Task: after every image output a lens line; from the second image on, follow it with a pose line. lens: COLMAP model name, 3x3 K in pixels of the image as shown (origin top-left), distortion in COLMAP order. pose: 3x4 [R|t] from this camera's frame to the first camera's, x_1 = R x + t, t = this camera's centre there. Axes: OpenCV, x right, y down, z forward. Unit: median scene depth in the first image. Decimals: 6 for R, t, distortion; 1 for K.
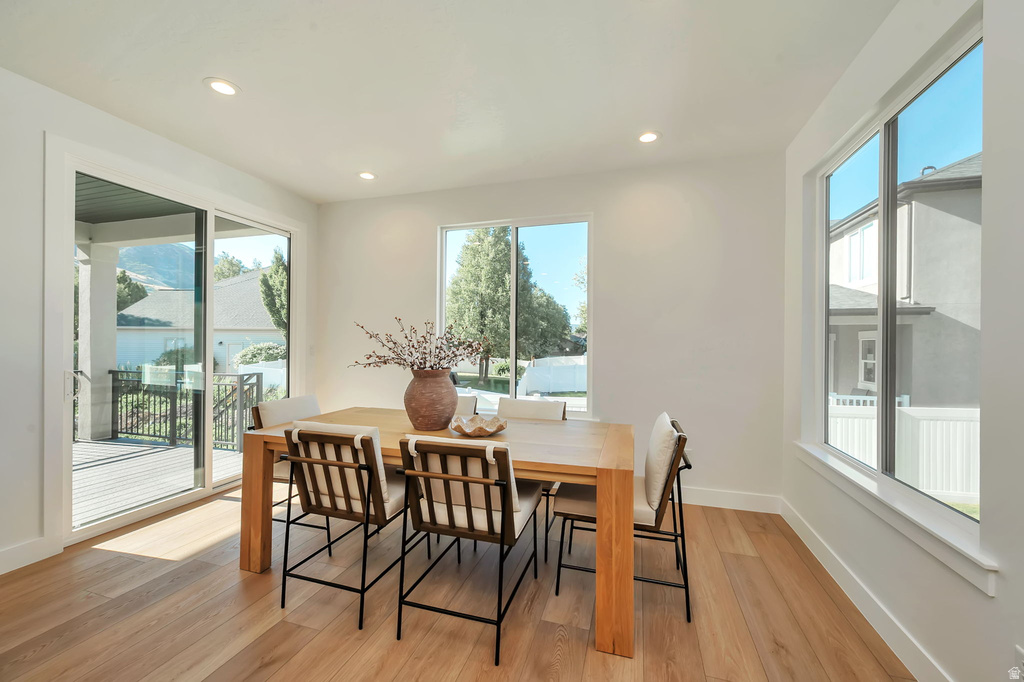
lens RADIAL K [[414.2, 0, 511.6], [0, 414.2, 341.4], [0, 0, 1]] dist [-0.001358, -0.000005]
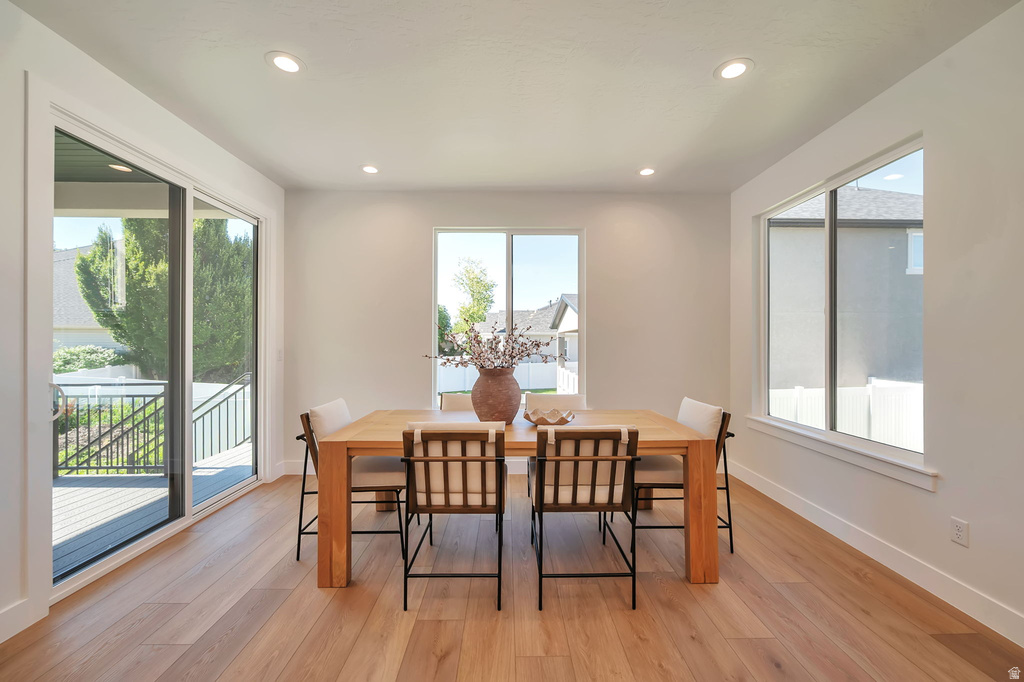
lens RADIAL K [[414.2, 0, 512.0], [0, 414.2, 340.4], [0, 0, 1]] dist [-0.001358, -0.000005]
pose [[0.946643, -0.003851, 0.322261, -0.504520], [0.005118, 0.999982, -0.003085, 0.000800], [-0.322244, 0.004570, 0.946646, -0.019459]]
